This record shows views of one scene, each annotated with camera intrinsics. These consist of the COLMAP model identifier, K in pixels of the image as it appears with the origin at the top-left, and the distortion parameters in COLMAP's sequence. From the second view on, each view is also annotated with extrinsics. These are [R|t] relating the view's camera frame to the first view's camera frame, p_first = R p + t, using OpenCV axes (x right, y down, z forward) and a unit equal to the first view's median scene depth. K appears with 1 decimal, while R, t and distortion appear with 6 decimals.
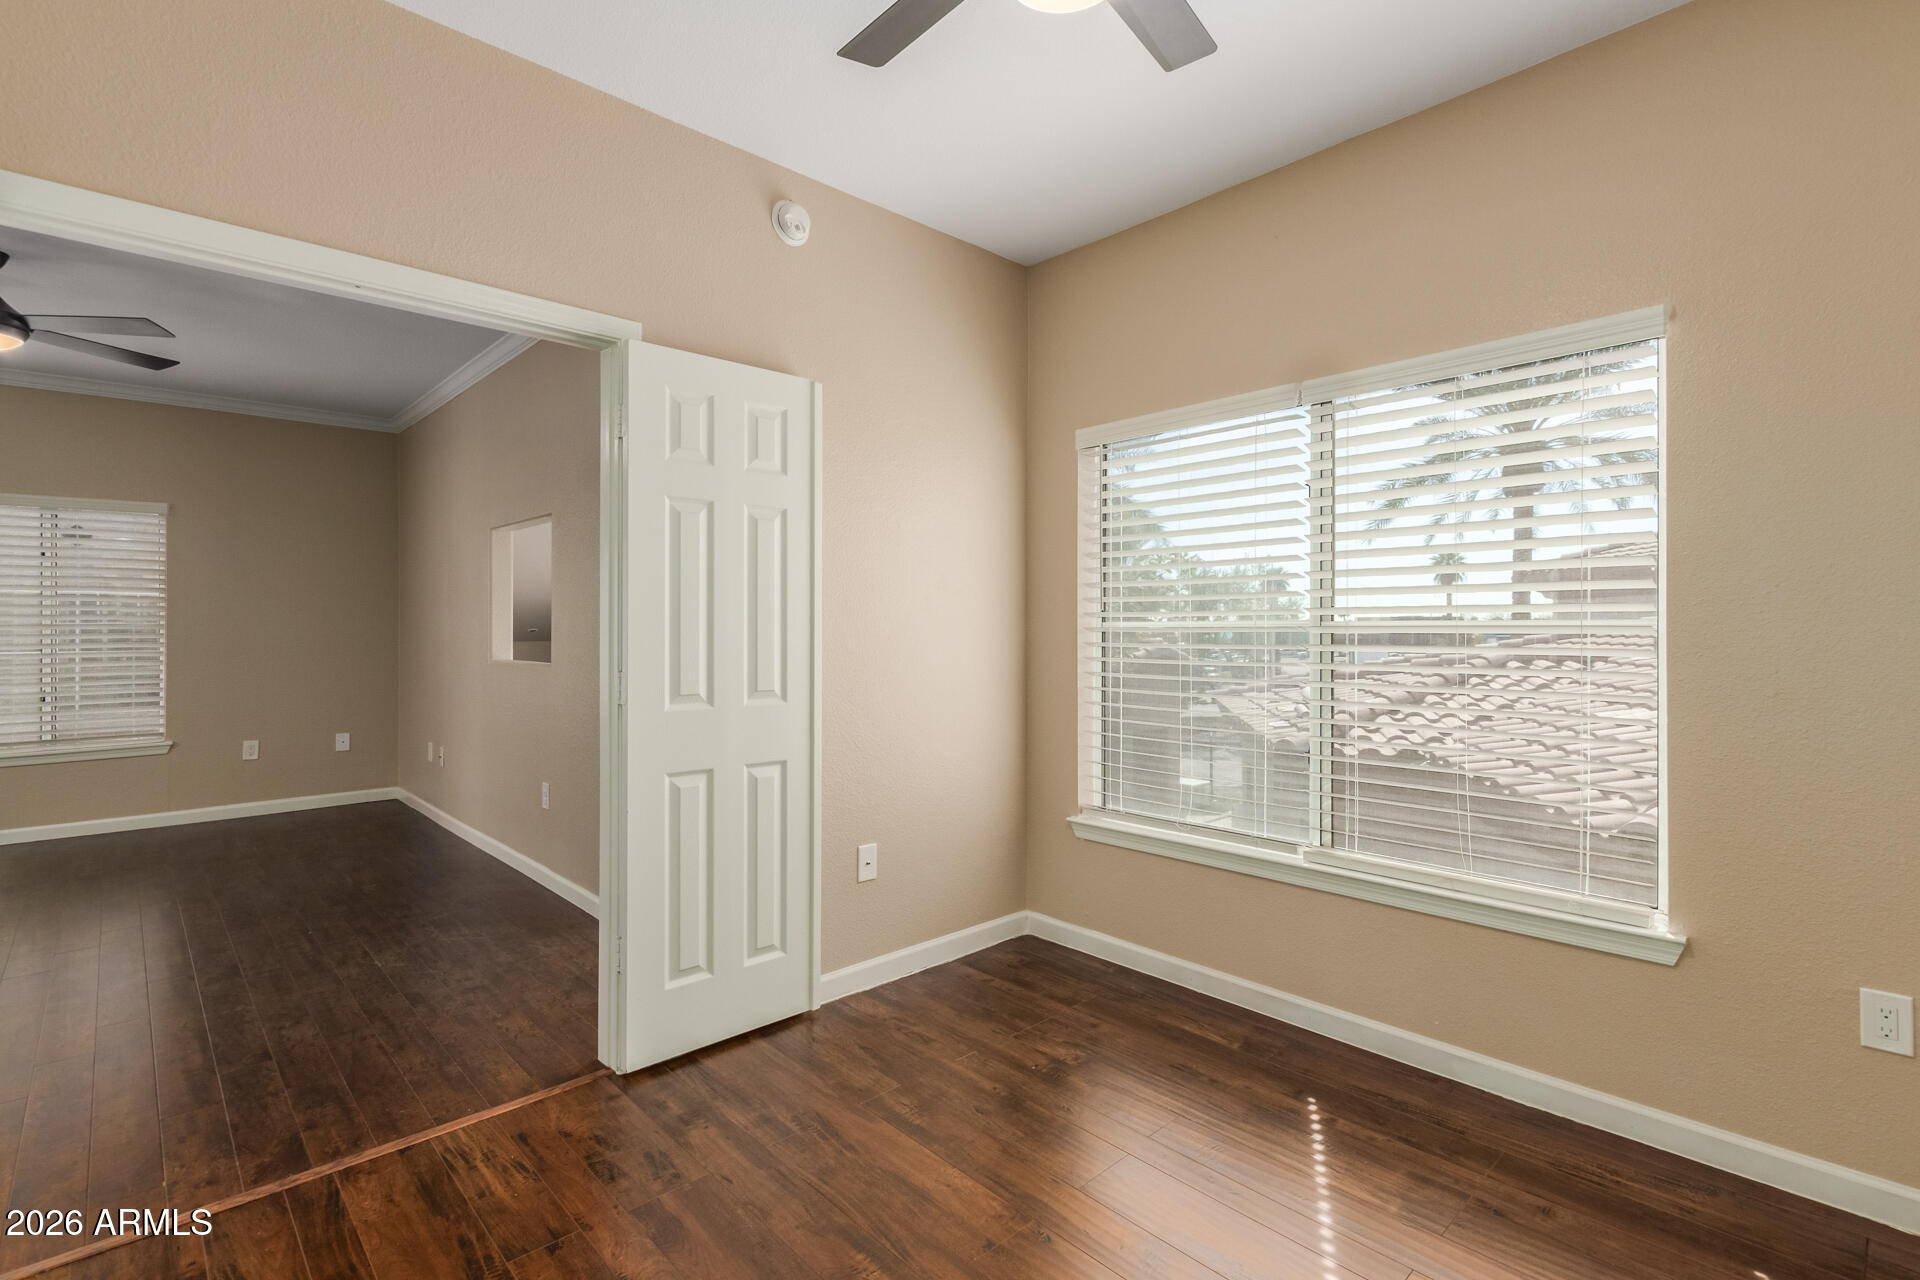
lens RADIAL K [[885.8, 0, 965.4], [0, 885.8, 626.7], [0, 0, 1]] dist [-0.019824, 0.000003]
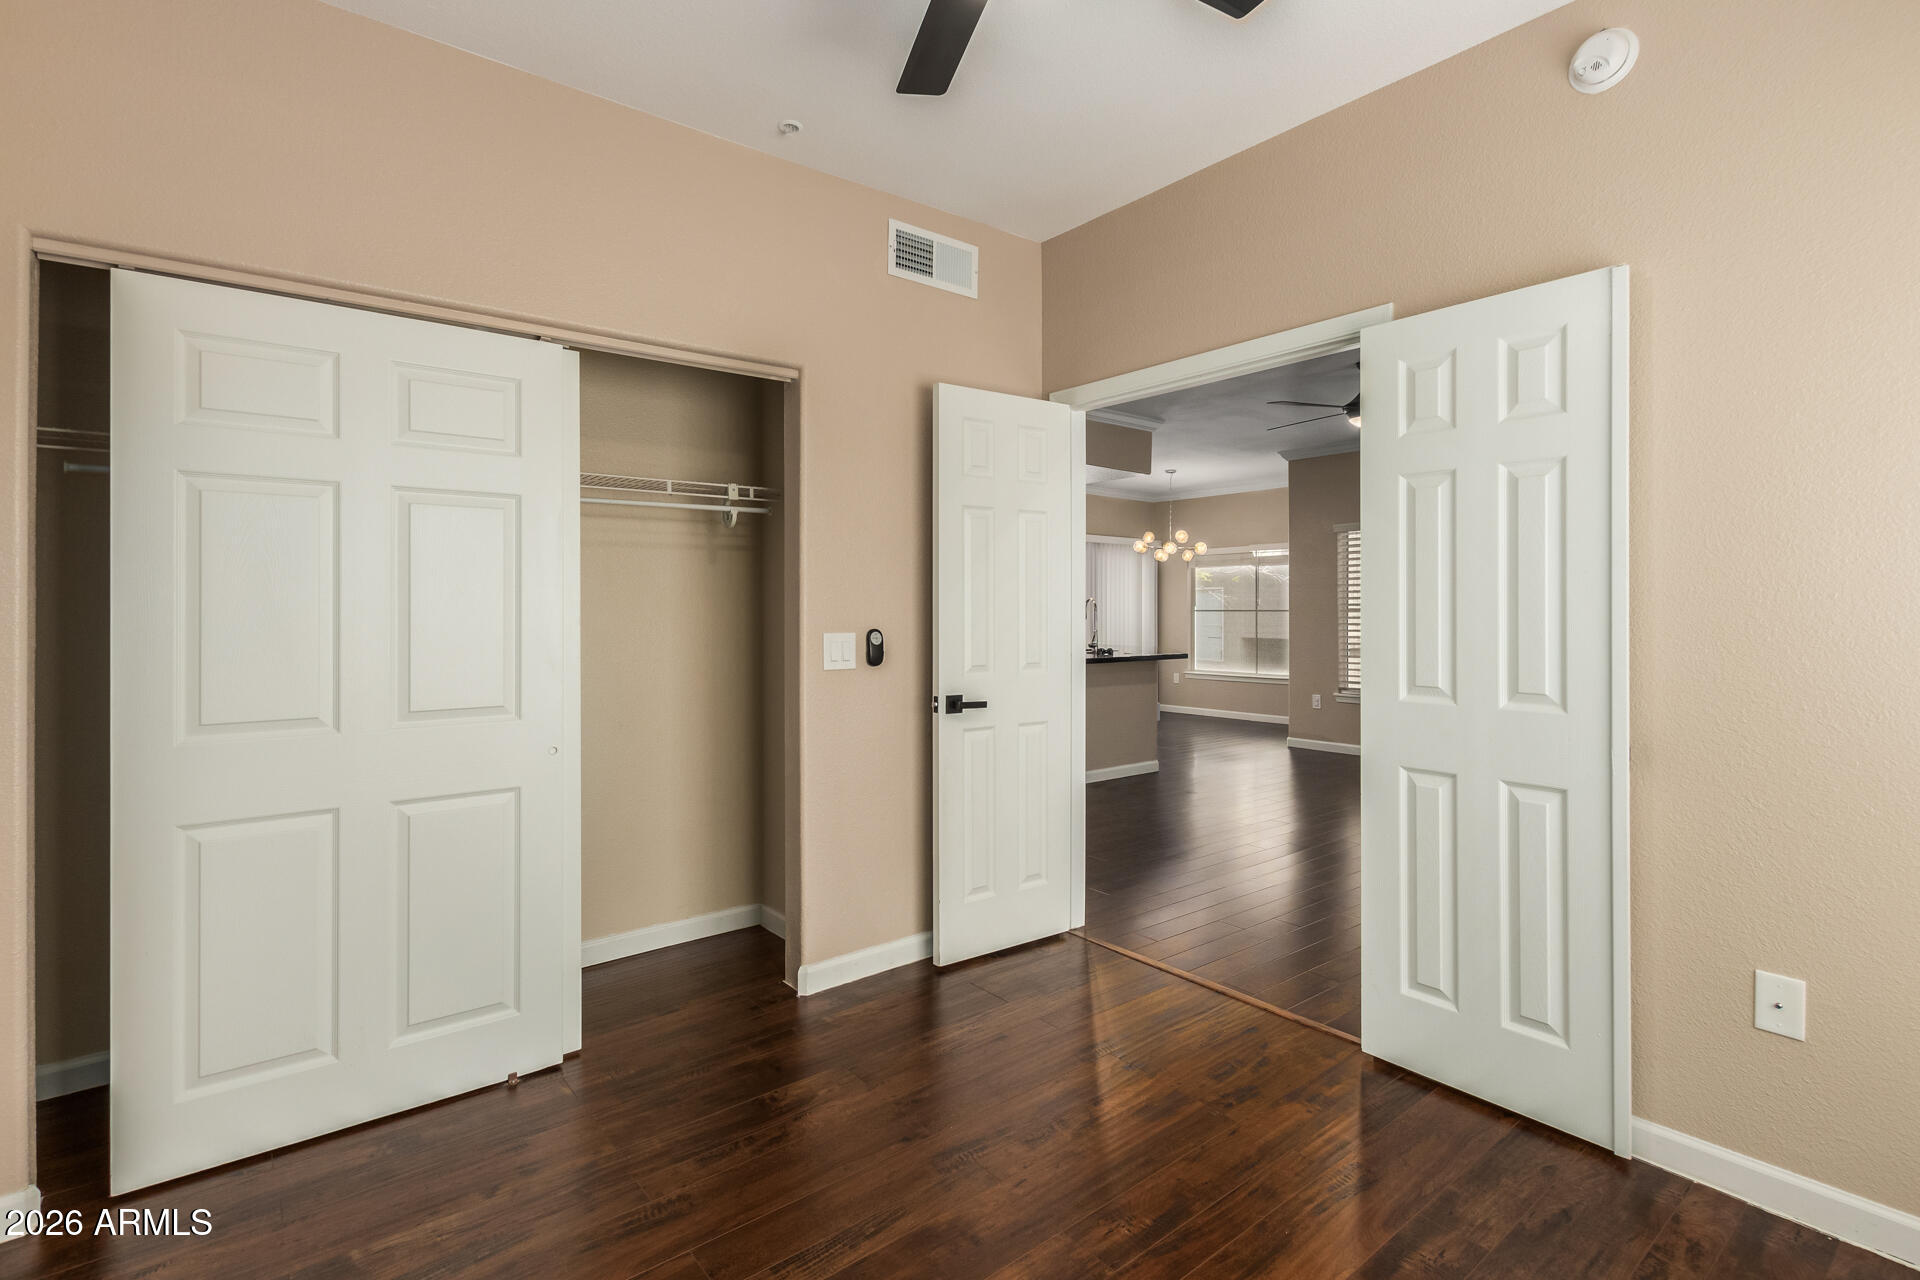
lens RADIAL K [[896.2, 0, 971.4], [0, 896.2, 618.3], [0, 0, 1]] dist [0.006028, 0.000027]
pose [[-0.079778, 0.010179, -0.996761, 0.577949], [-0.000230, 0.999948, 0.010230, -0.003305], [0.996813, 0.001045, -0.079771, 0.532744]]
